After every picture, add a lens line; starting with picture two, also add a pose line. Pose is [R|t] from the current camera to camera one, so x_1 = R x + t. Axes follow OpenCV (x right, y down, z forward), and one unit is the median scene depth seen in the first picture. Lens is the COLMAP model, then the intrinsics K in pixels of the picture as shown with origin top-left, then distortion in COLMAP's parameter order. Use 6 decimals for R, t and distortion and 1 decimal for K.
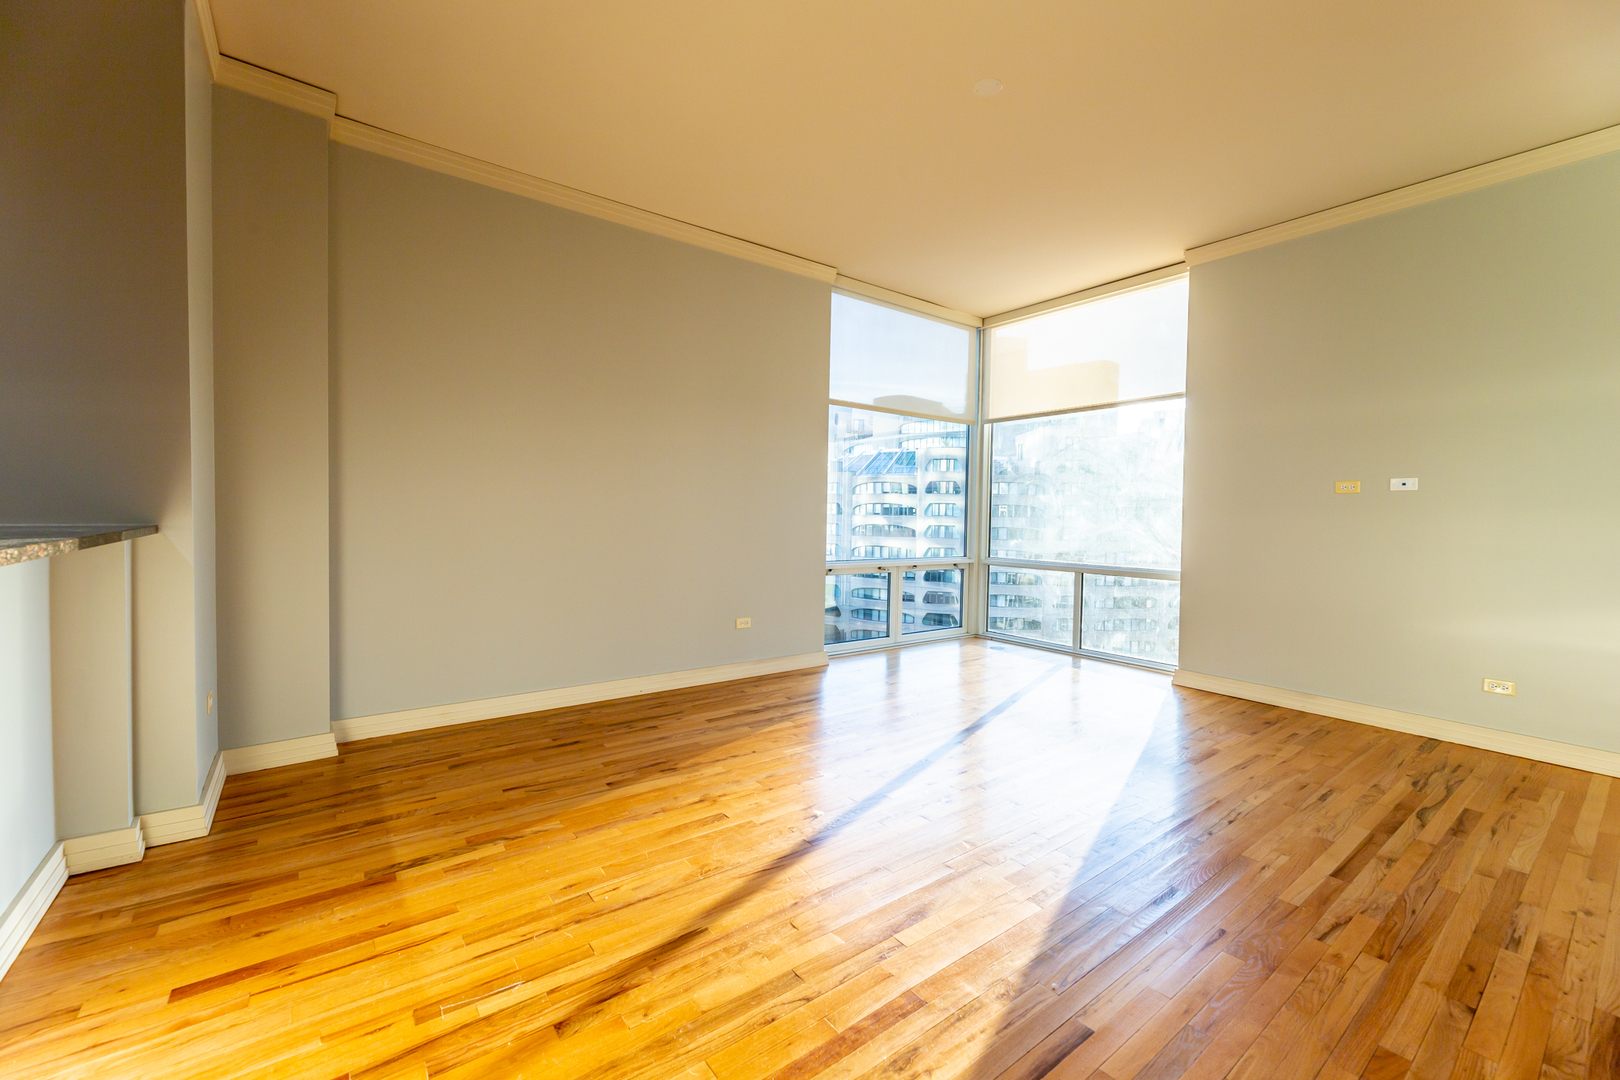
lens RADIAL K [[656.5, 0, 810.4], [0, 656.5, 534.7], [0, 0, 1]] dist [-0.000924, -0.000195]
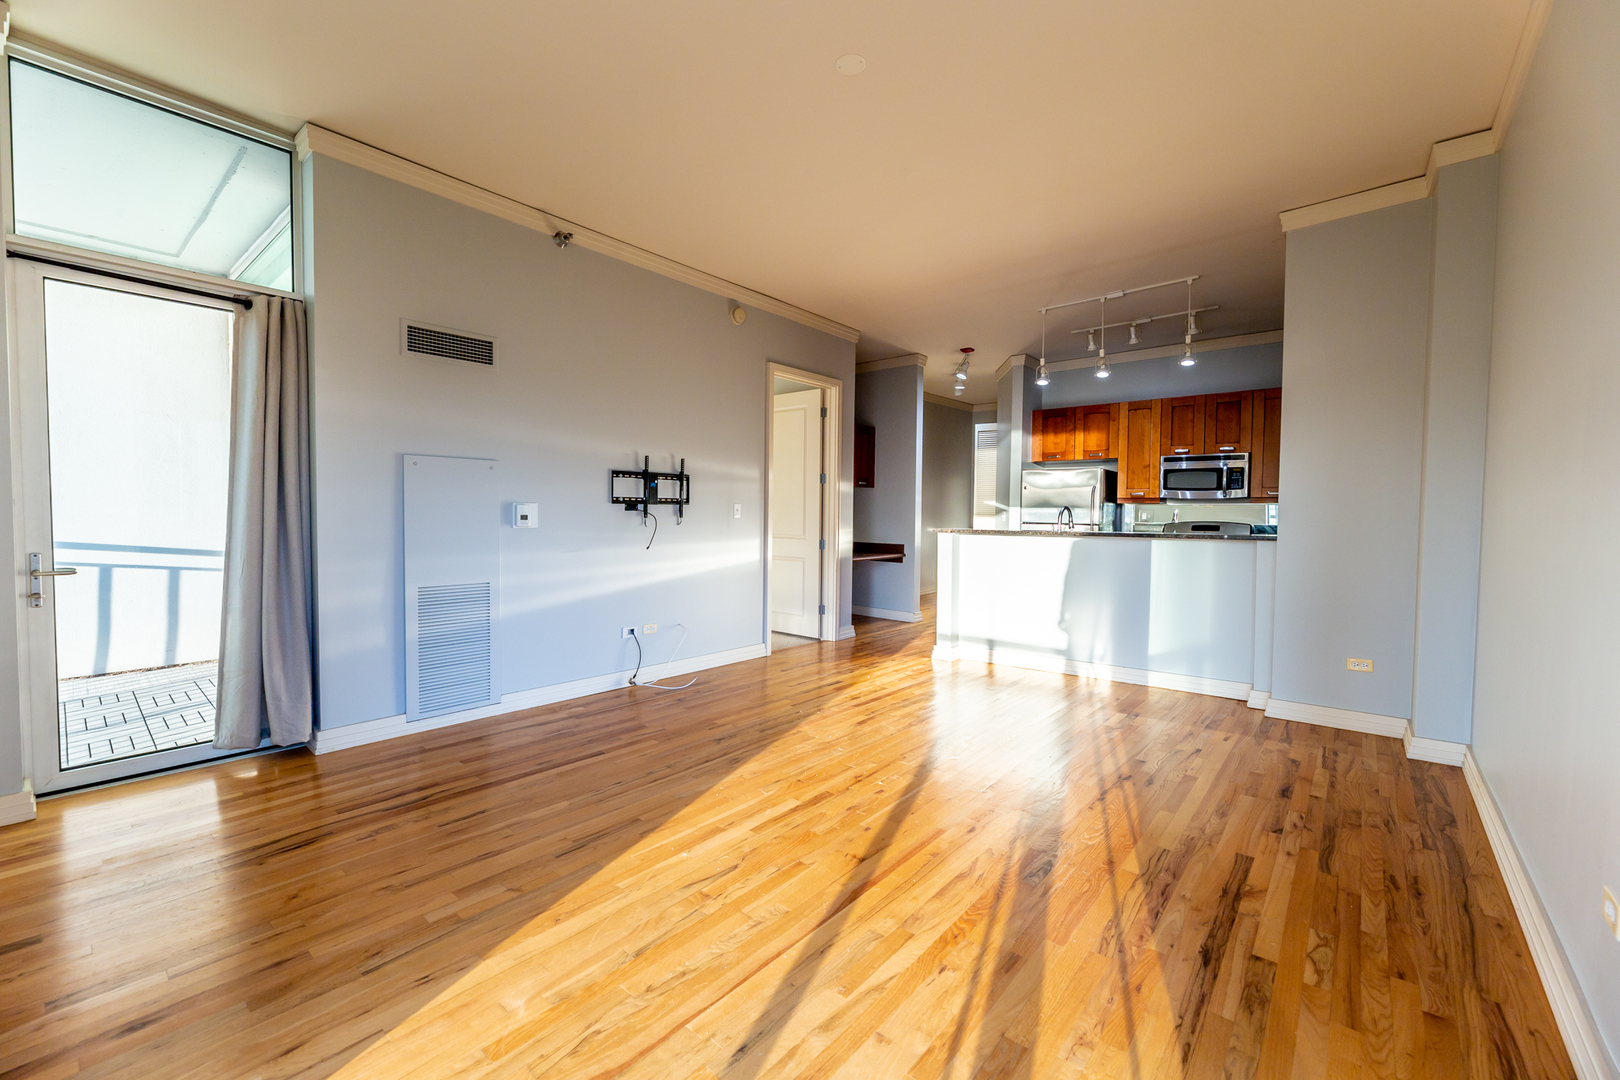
lens RADIAL K [[656.5, 0, 810.4], [0, 656.5, 534.7], [0, 0, 1]] dist [-0.000924, -0.000195]
pose [[-0.974713, -0.019450, -0.222614, 0.459669], [-0.033639, 0.997624, 0.060126, -0.058434], [0.220916, 0.066094, -0.973051, 1.715734]]
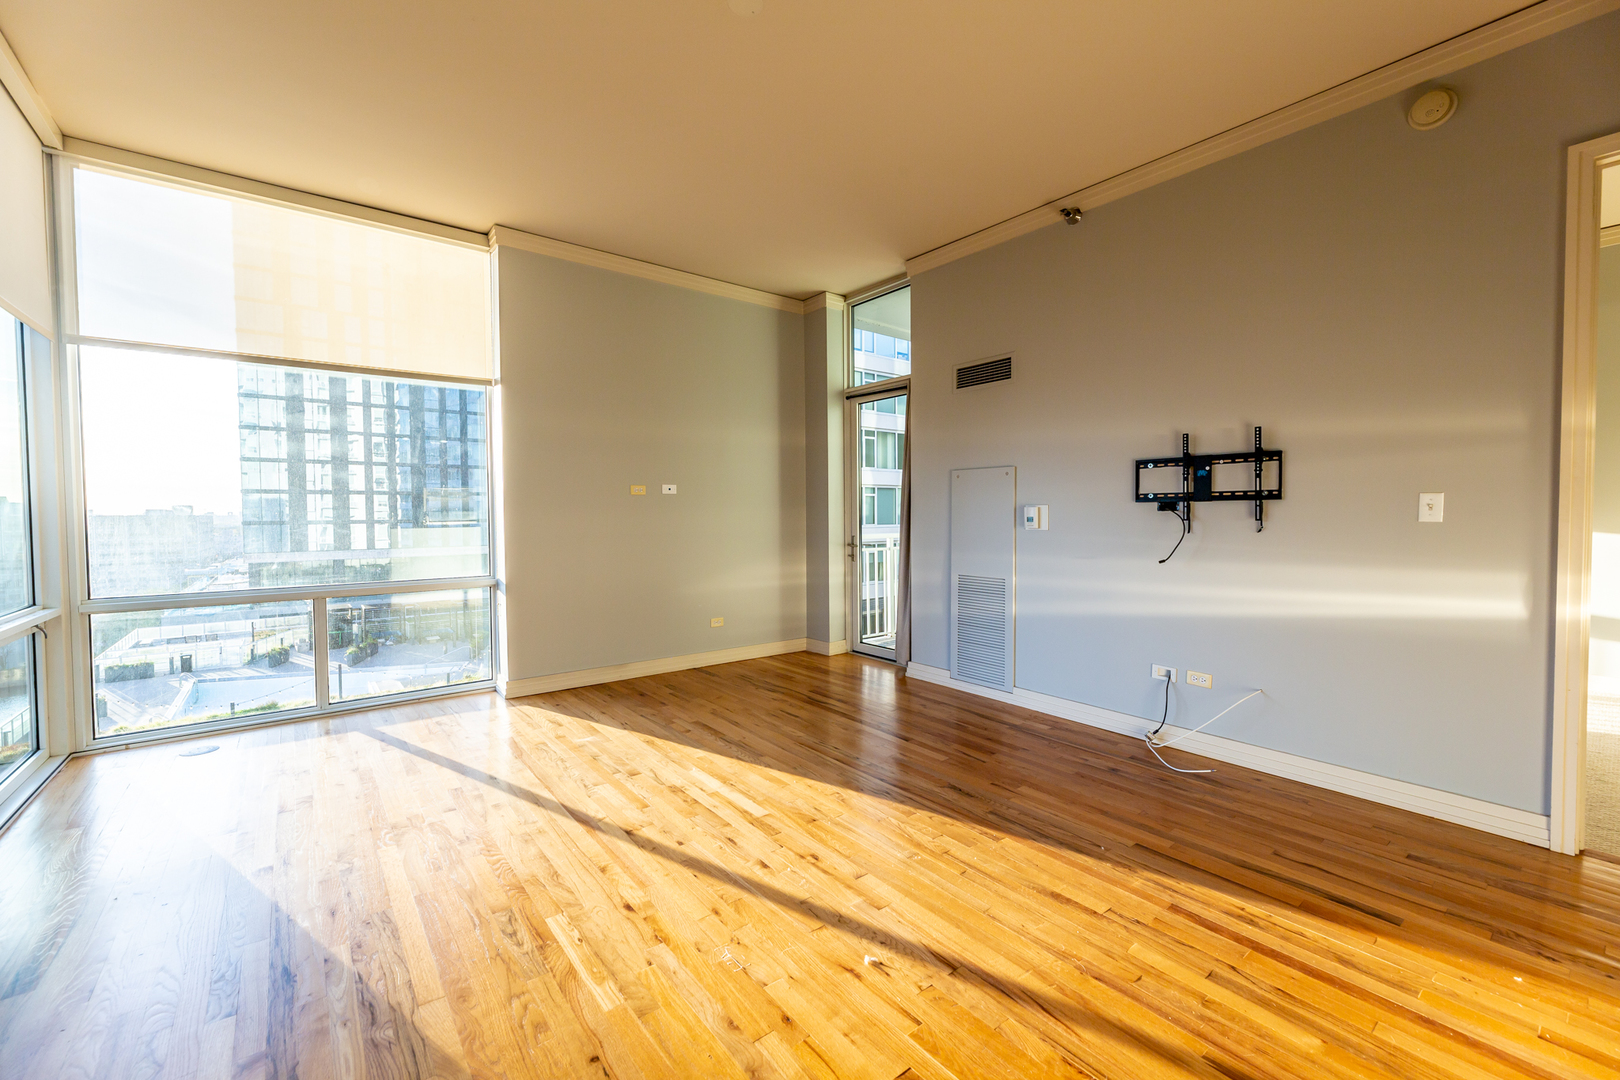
lens RADIAL K [[656.5, 0, 810.4], [0, 656.5, 534.7], [0, 0, 1]] dist [-0.000924, -0.000195]
pose [[-0.022248, -0.048524, 0.998574, -0.521338], [0.034731, 0.998181, 0.049279, -0.045887], [-0.999149, 0.035778, -0.020523, 0.846389]]
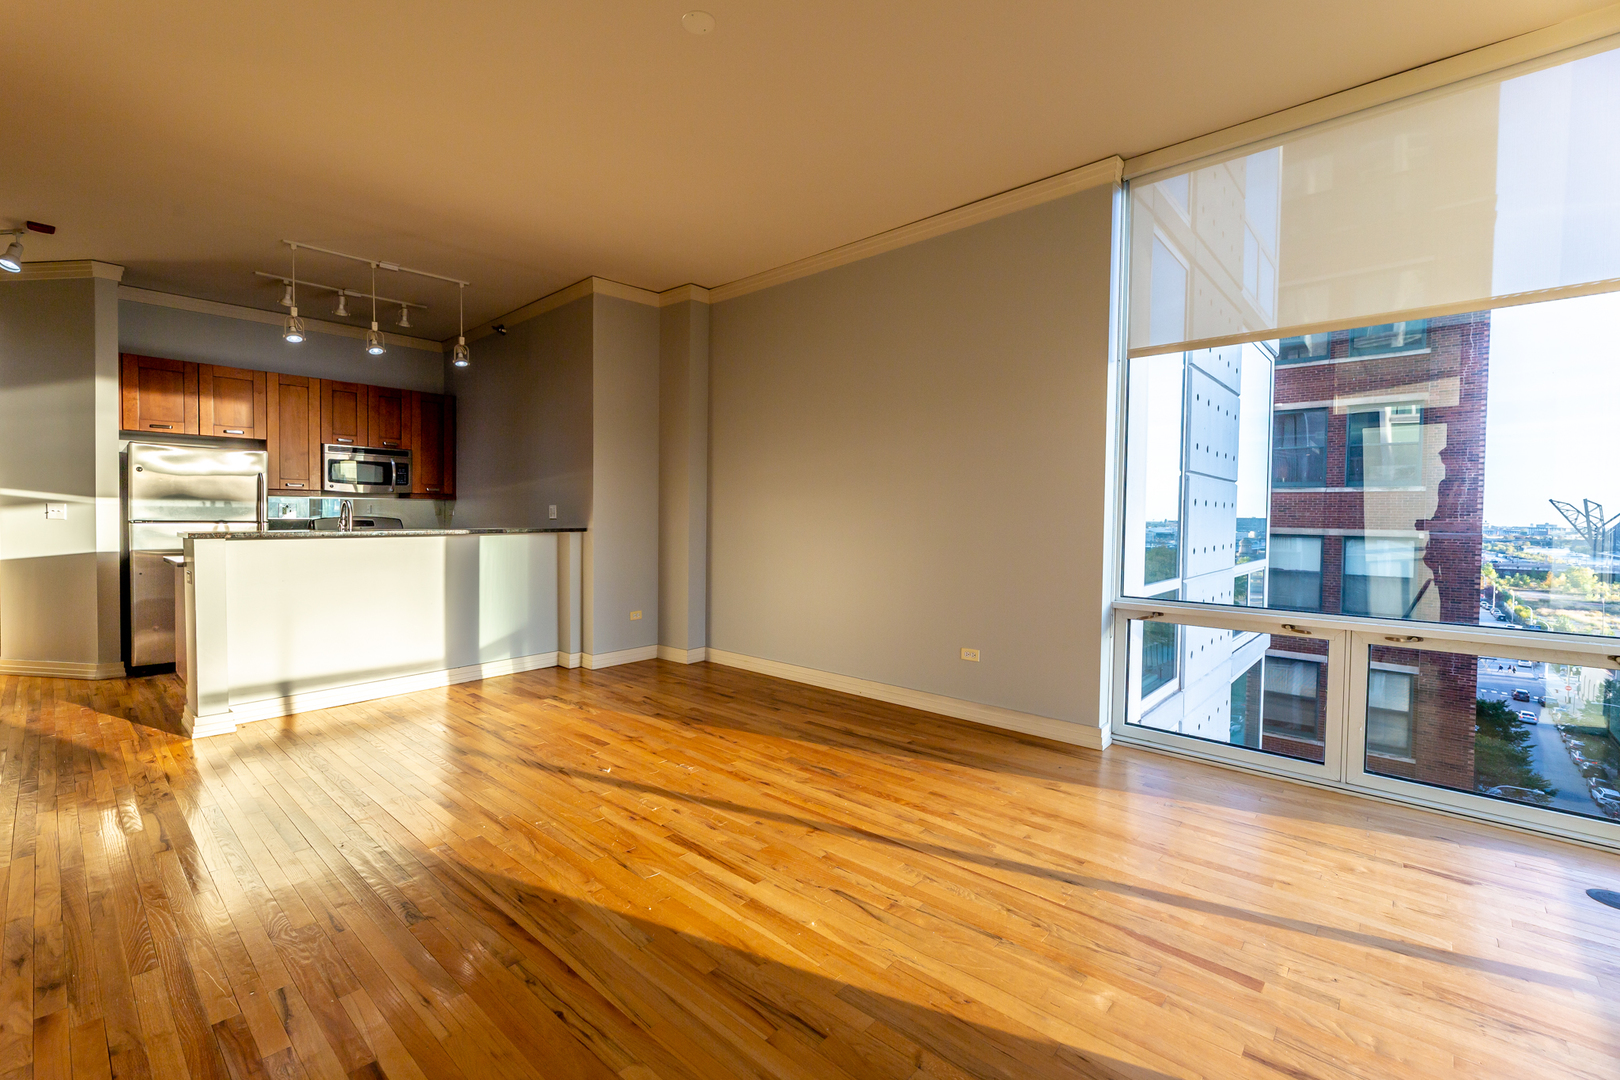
lens RADIAL K [[688.6, 0, 765.7], [0, 688.6, 535.1], [0, 0, 1]] dist [0.000061, -0.000023]
pose [[0.162611, 0.011951, -0.986618, 1.039405], [-0.037584, 0.999276, 0.005910, -0.019760], [0.985974, 0.036120, 0.162942, 0.850301]]
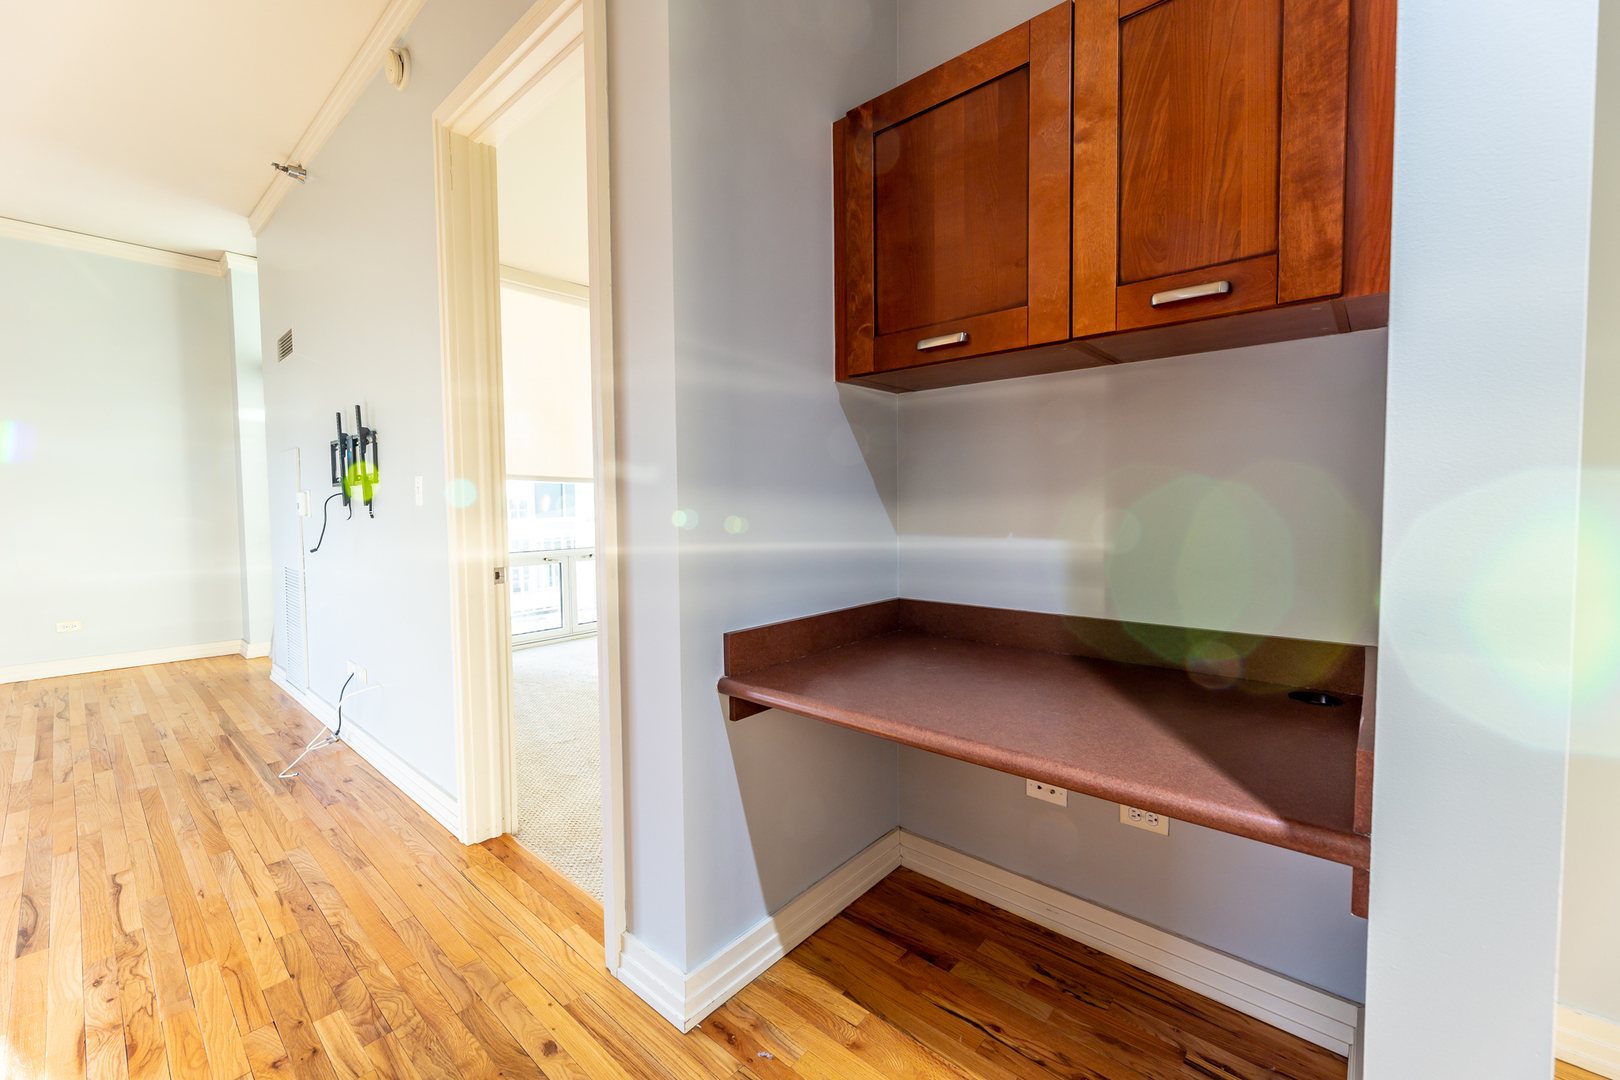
lens RADIAL K [[656.5, 0, 810.4], [0, 656.5, 534.7], [0, 0, 1]] dist [-0.000924, -0.000195]
pose [[-0.202785, -0.060821, 0.977333, -0.575869], [0.033022, 0.997077, 0.068901, 0.004078], [-0.978666, 0.046246, -0.200184, -0.228689]]
